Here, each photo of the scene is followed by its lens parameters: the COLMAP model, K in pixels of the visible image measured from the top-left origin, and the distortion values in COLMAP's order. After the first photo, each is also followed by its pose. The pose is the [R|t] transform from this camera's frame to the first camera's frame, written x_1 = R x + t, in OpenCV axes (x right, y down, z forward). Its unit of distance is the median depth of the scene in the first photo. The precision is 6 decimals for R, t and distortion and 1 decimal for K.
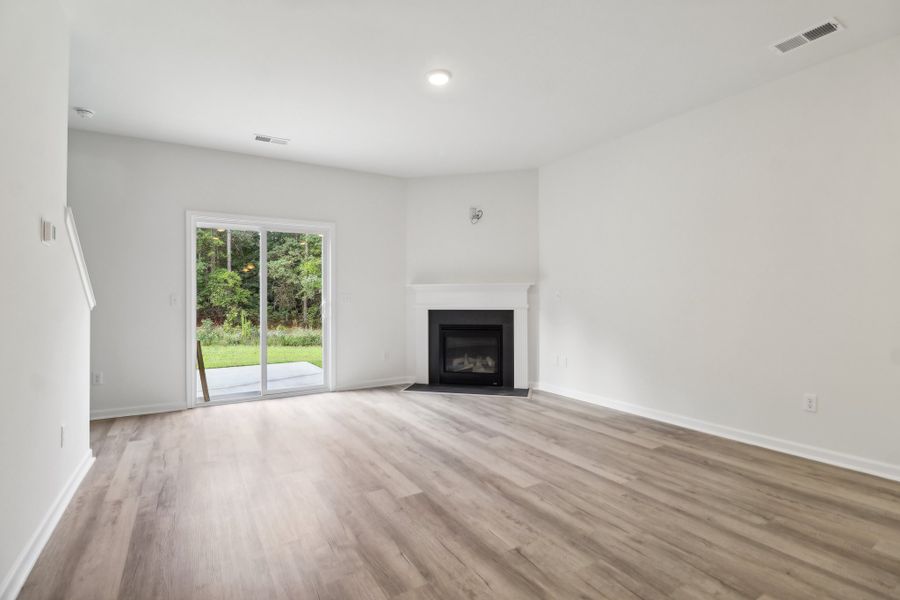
lens RADIAL K [[414.3, 0, 437.0], [0, 414.3, 295.4], [0, 0, 1]] dist [0.009850, -0.006766]
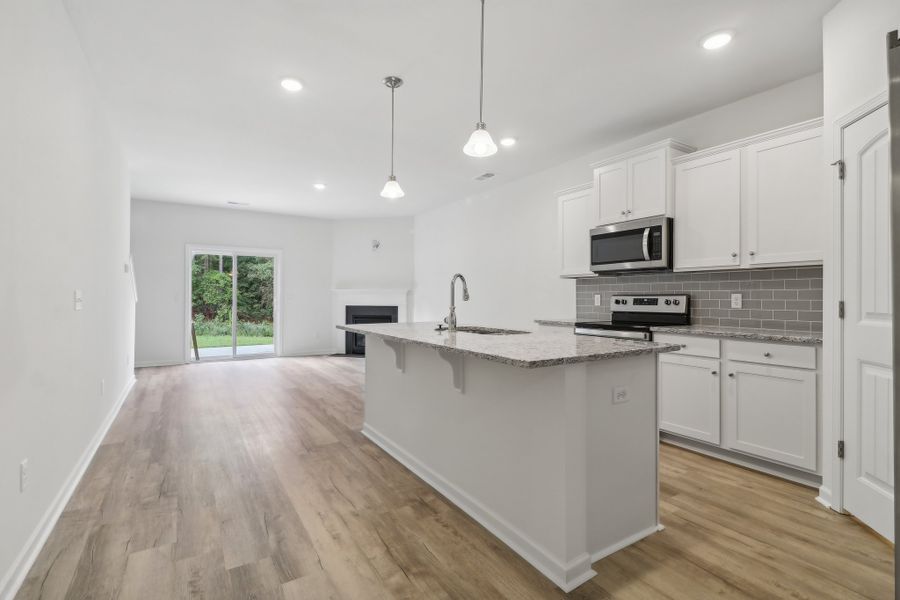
lens RADIAL K [[414.3, 0, 449.8], [0, 414.3, 293.8], [0, 0, 1]] dist [0.009850, -0.006766]
pose [[0.999450, 0.008181, 0.032131, 0.337169], [-0.008052, 0.999959, -0.004167, -0.006810], [-0.032164, 0.003906, 0.999475, -0.585522]]
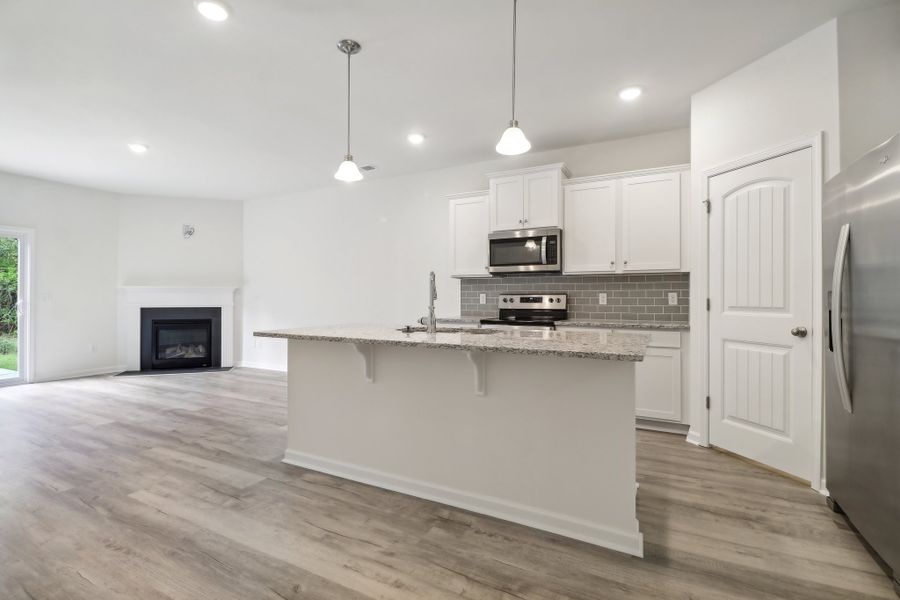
lens RADIAL K [[414.3, 0, 439.1], [0, 414.3, 294.7], [0, 0, 1]] dist [0.009850, -0.006766]
pose [[0.851422, 0.008353, 0.524415, 0.085458], [-0.007453, 0.999965, -0.003829, -0.004489], [-0.524429, -0.000648, 0.851454, -0.477564]]
